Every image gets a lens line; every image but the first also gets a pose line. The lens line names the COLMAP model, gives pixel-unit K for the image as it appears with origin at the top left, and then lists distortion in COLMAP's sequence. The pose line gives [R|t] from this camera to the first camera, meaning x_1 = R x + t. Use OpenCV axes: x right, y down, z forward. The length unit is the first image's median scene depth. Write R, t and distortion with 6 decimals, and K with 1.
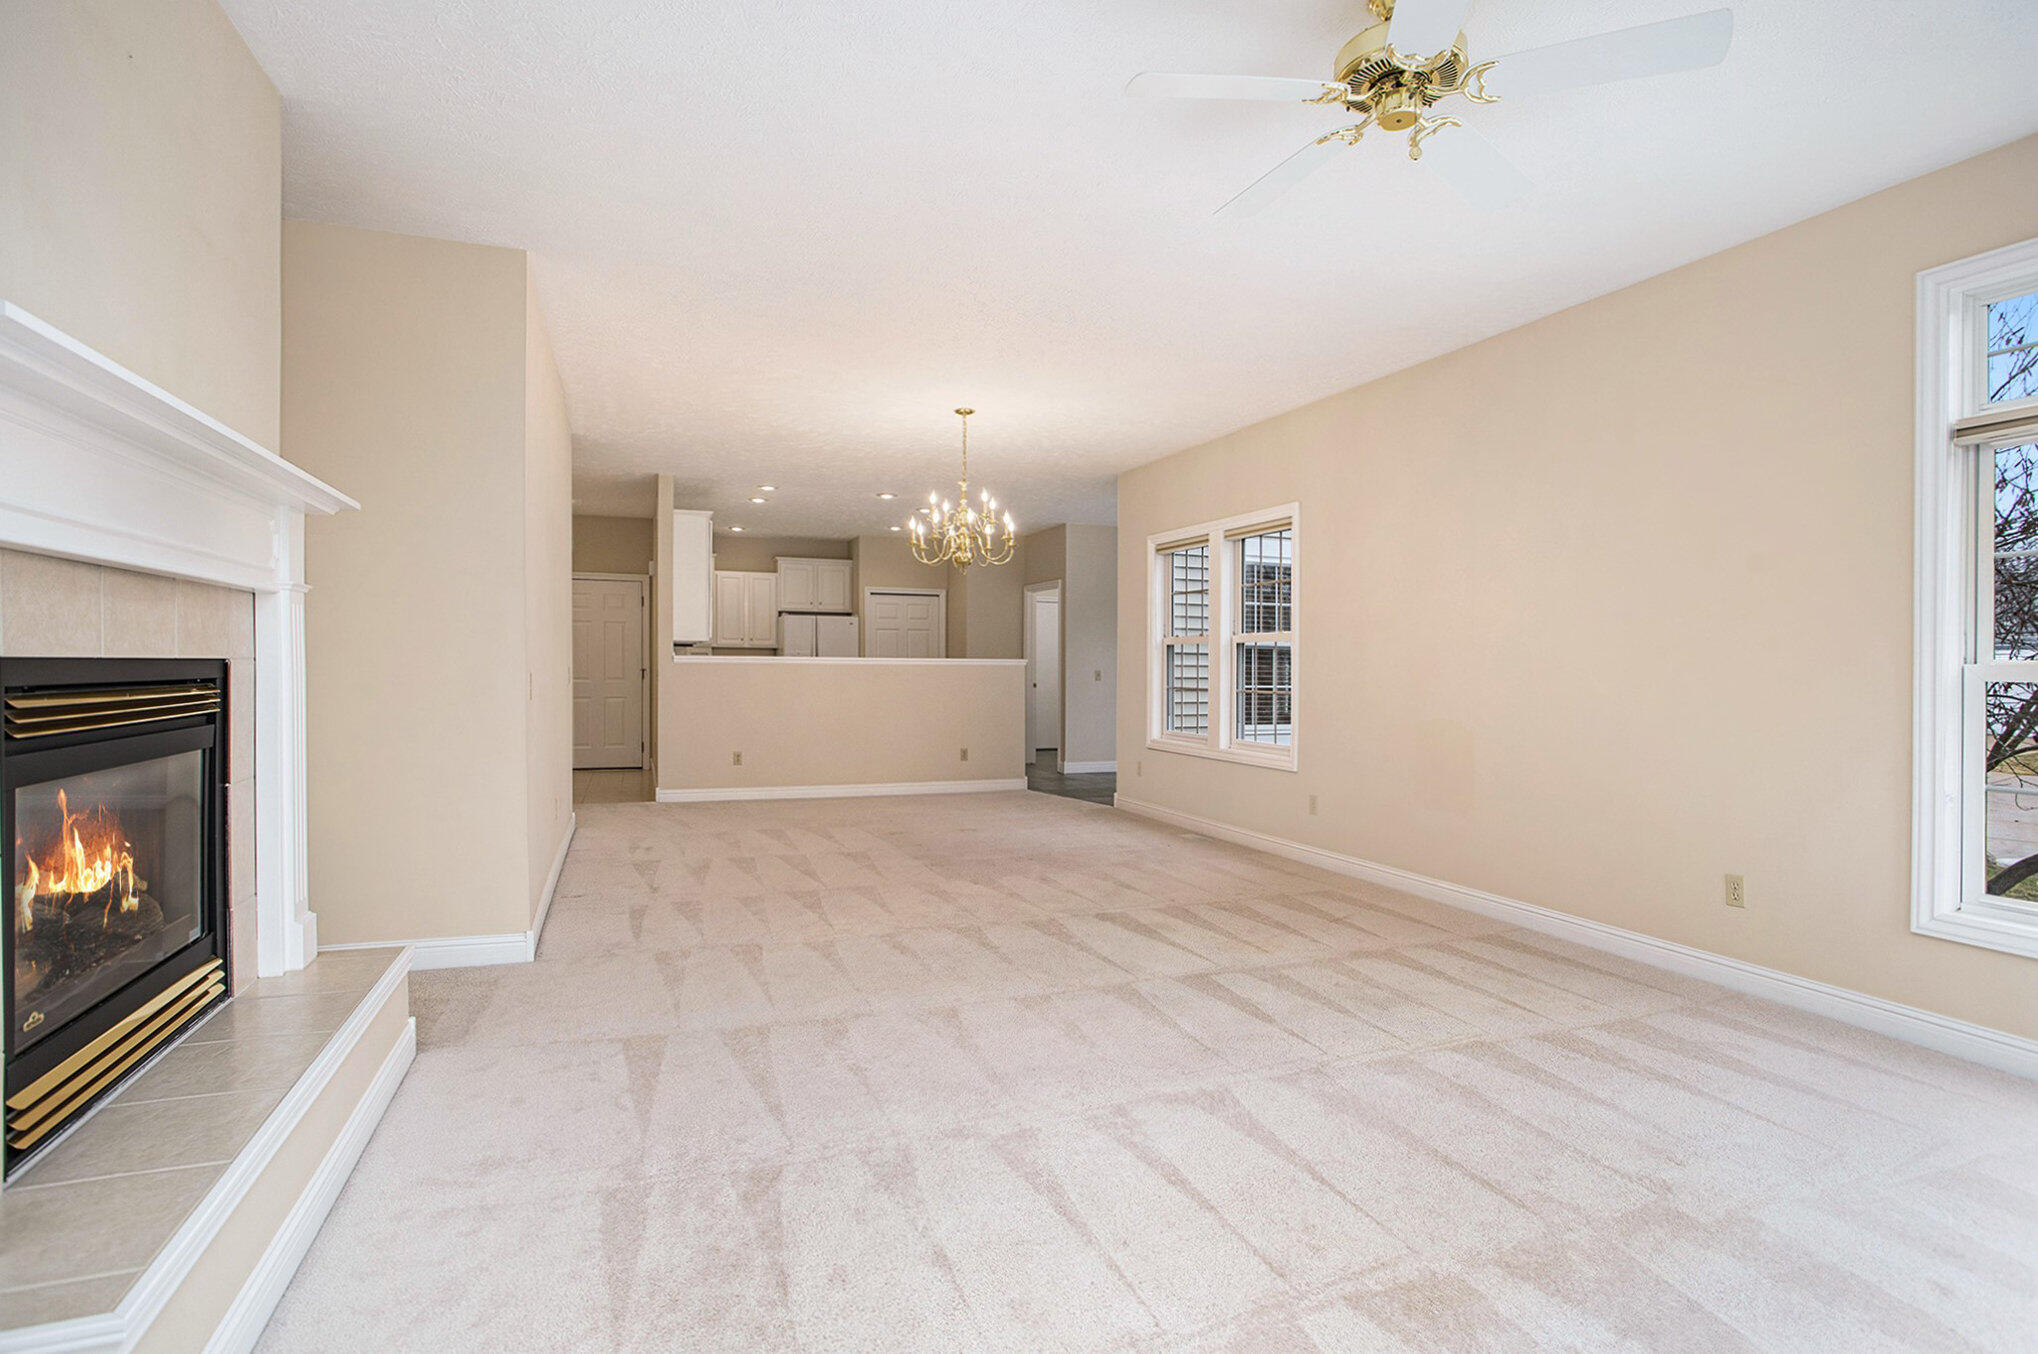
lens RADIAL K [[985.1, 0, 1019.5], [0, 985.1, 669.9], [0, 0, 1]] dist [-0.036931, 0.003937]
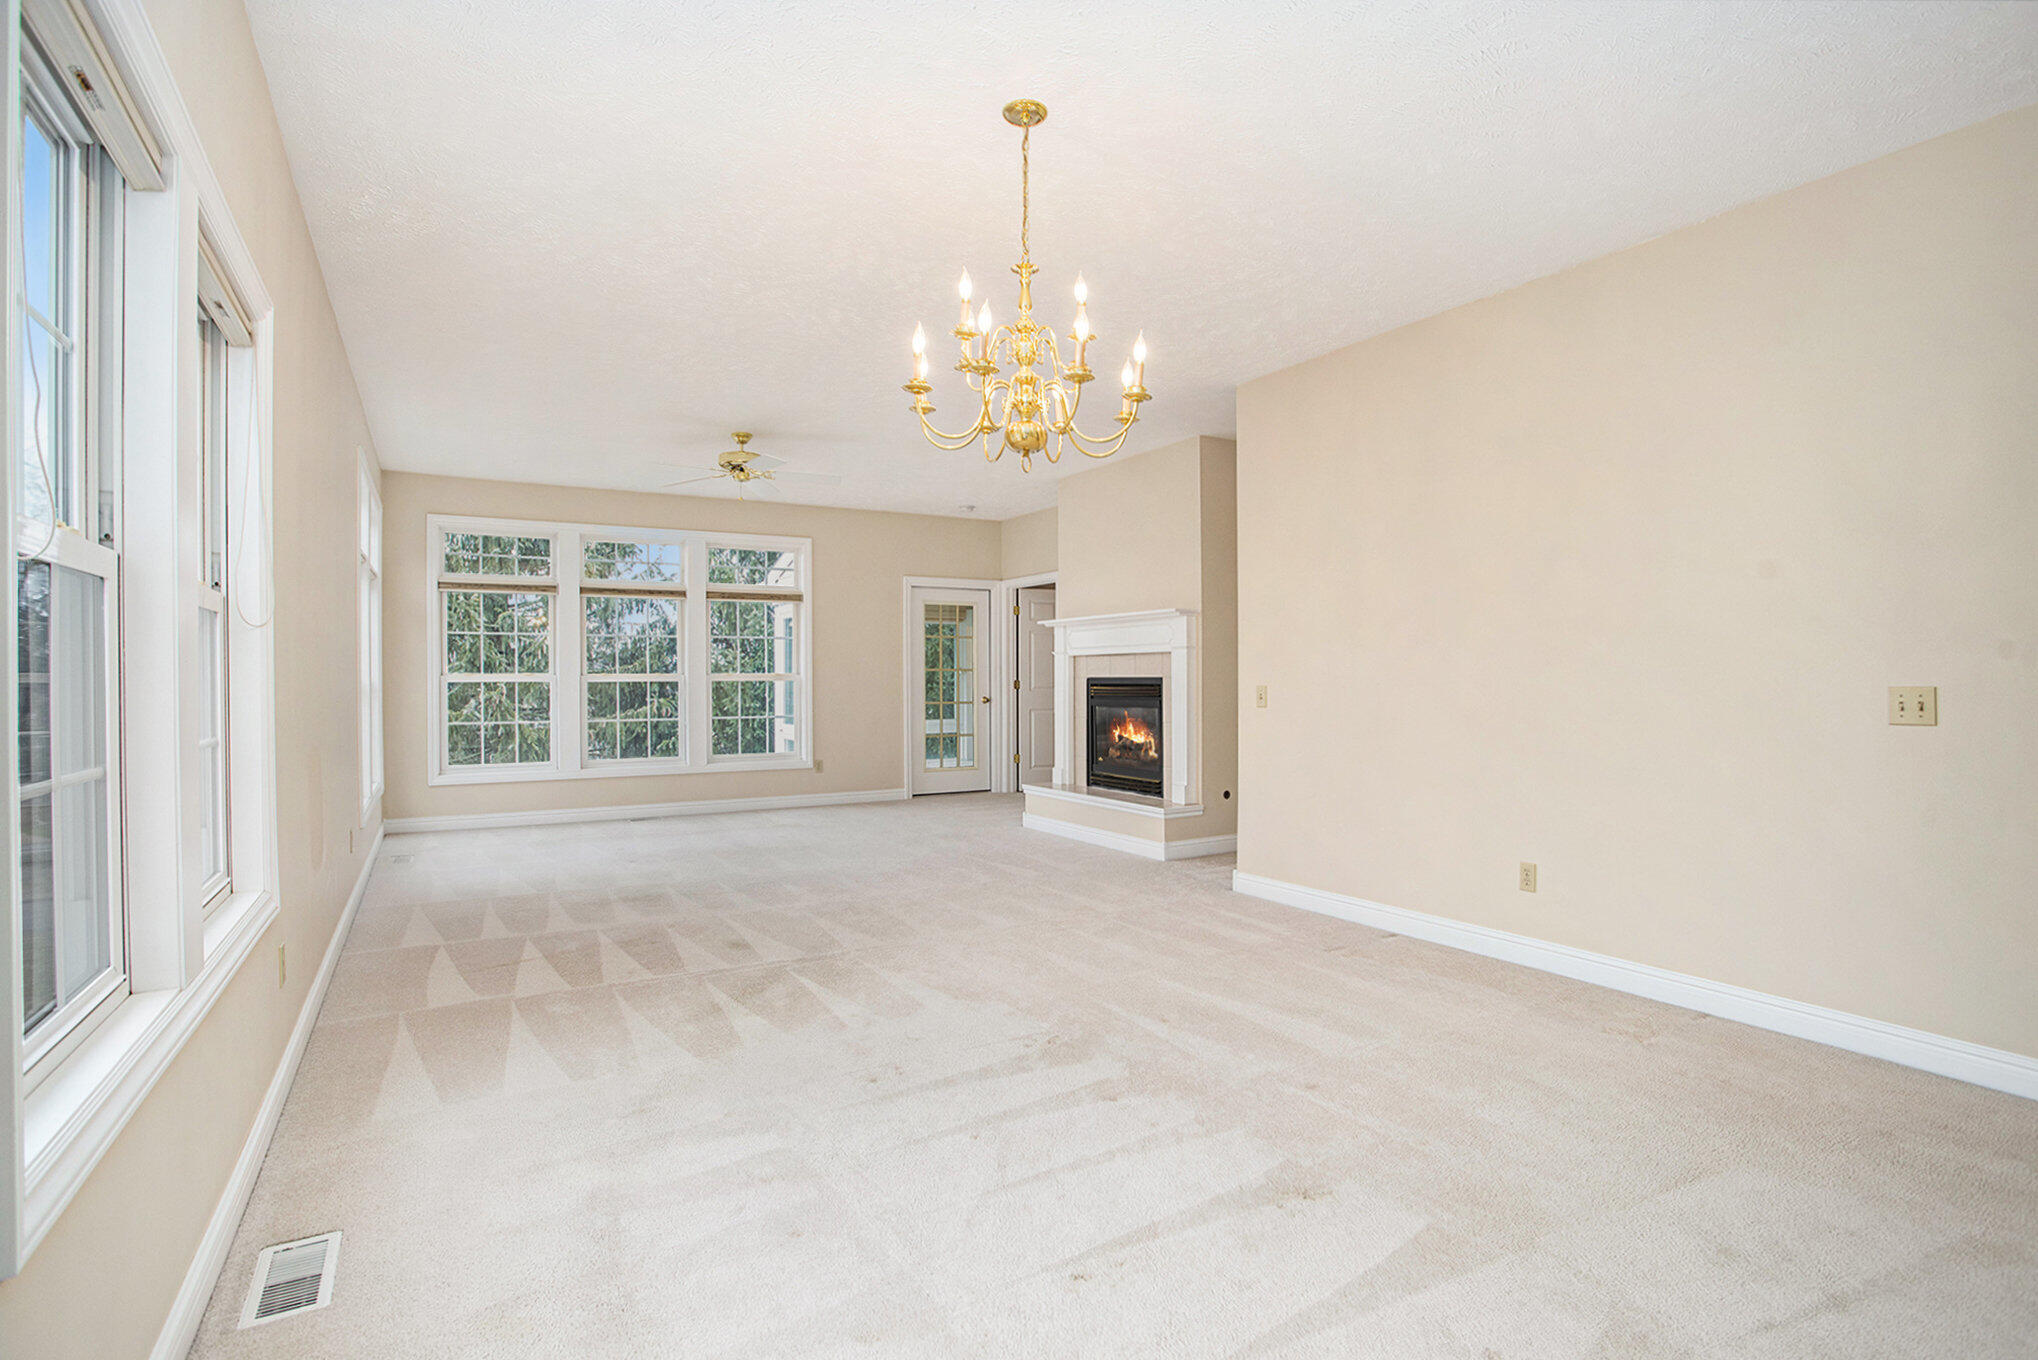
lens RADIAL K [[985.1, 0, 1012.1], [0, 985.1, 678.9], [0, 0, 1]] dist [-0.036931, 0.003937]
pose [[-0.988006, 0.004714, -0.154344, 0.065730], [0.003025, 0.999933, 0.011176, -0.046630], [0.154386, 0.010575, -0.987954, 4.617029]]
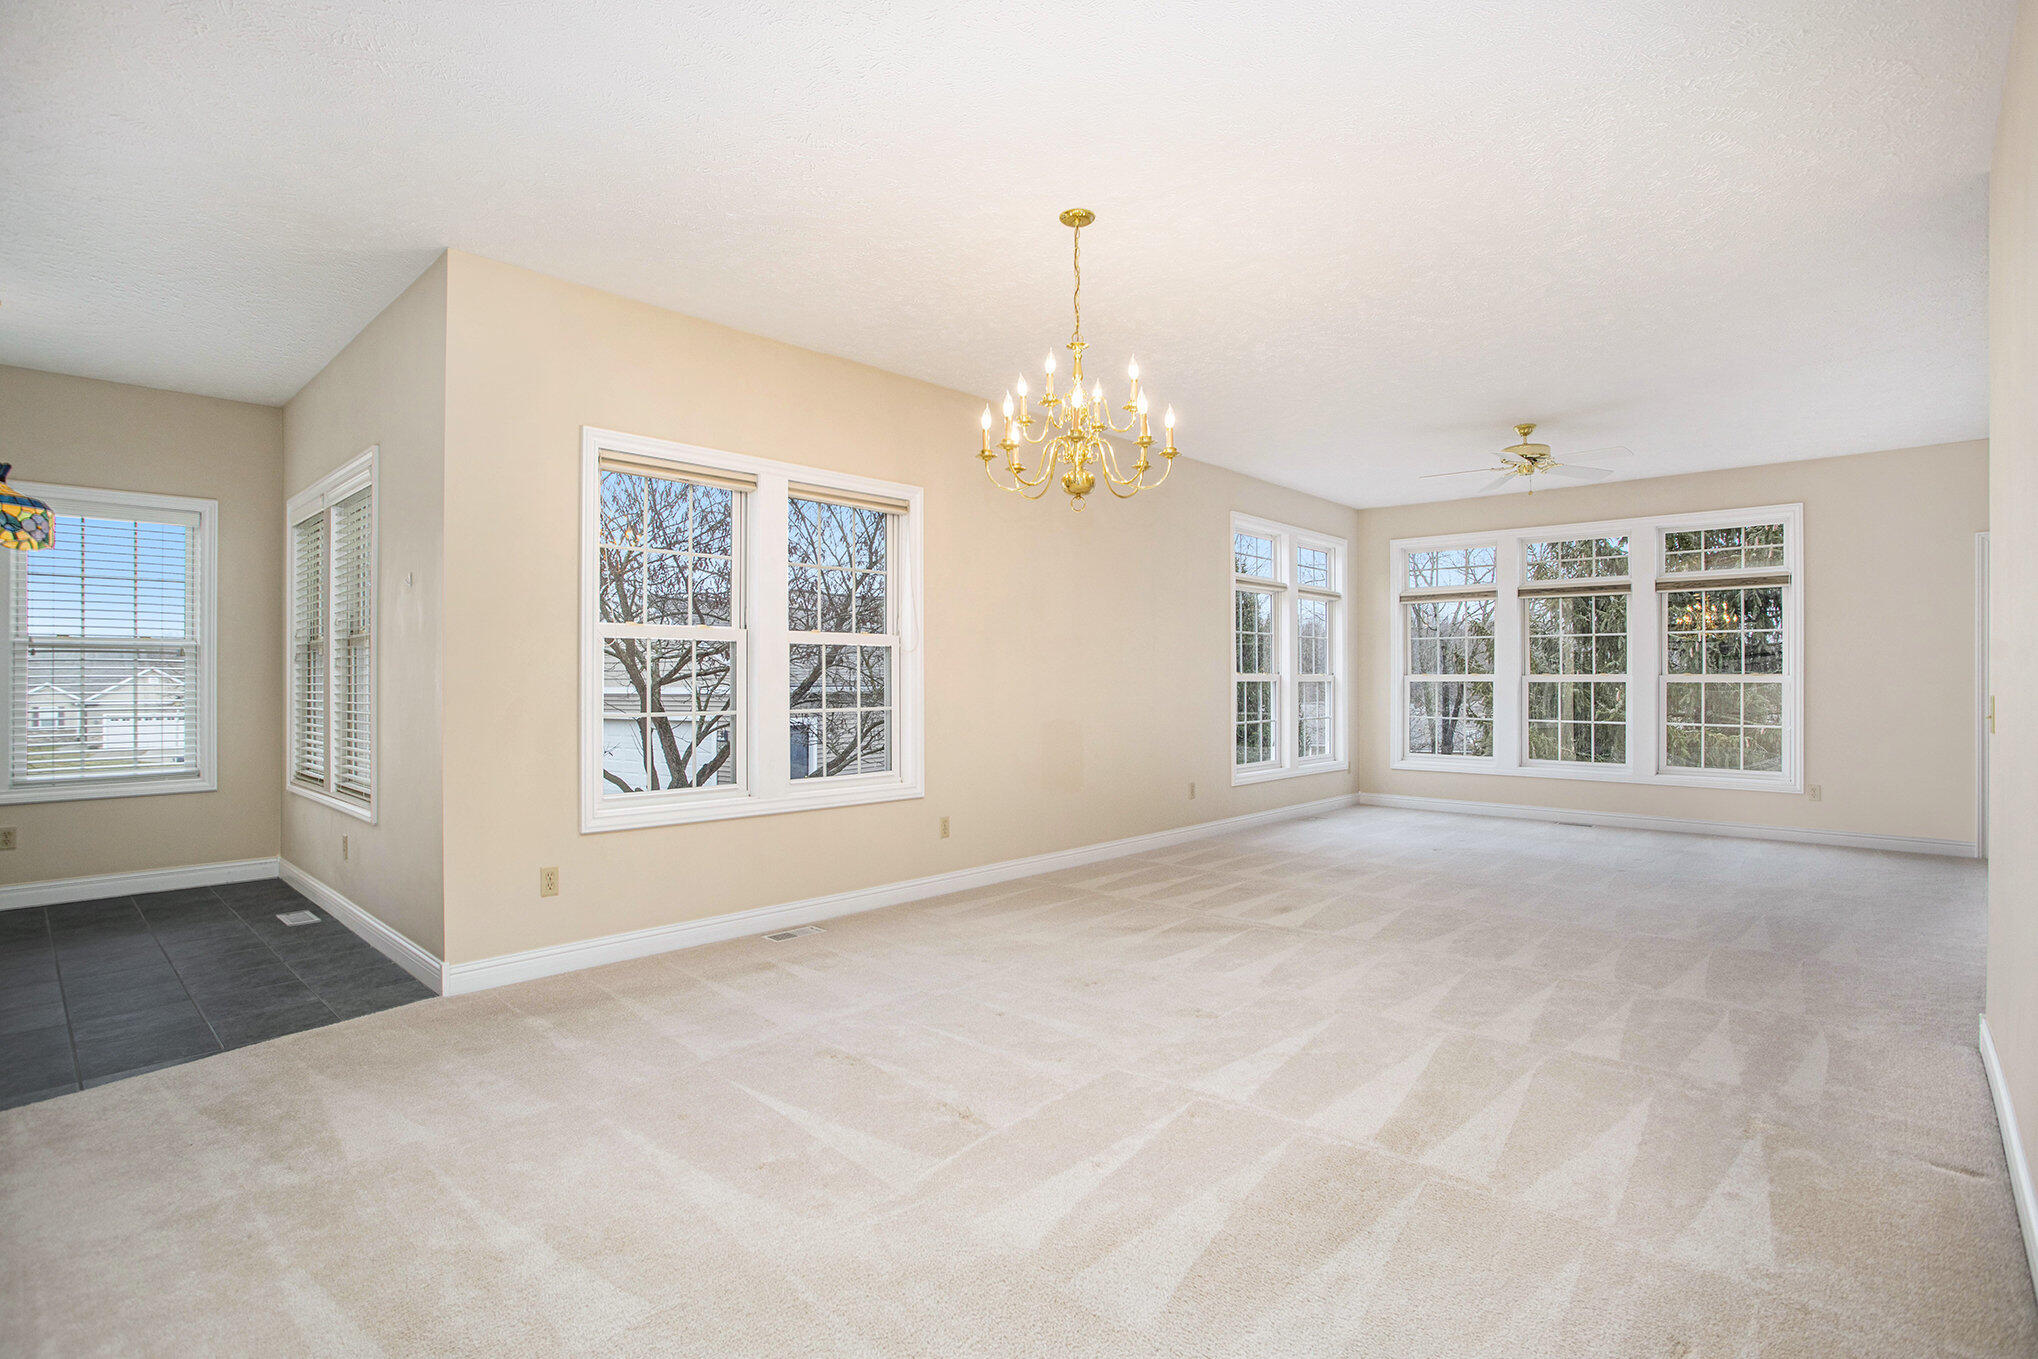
lens RADIAL K [[985.1, 0, 1007.6], [0, 985.1, 679.1], [0, 0, 1]] dist [-0.036931, 0.003937]
pose [[-0.436179, -0.001139, 0.899859, -1.669596], [0.006506, 0.999969, 0.004419, -0.039358], [-0.899837, 0.007782, -0.436158, 4.098903]]
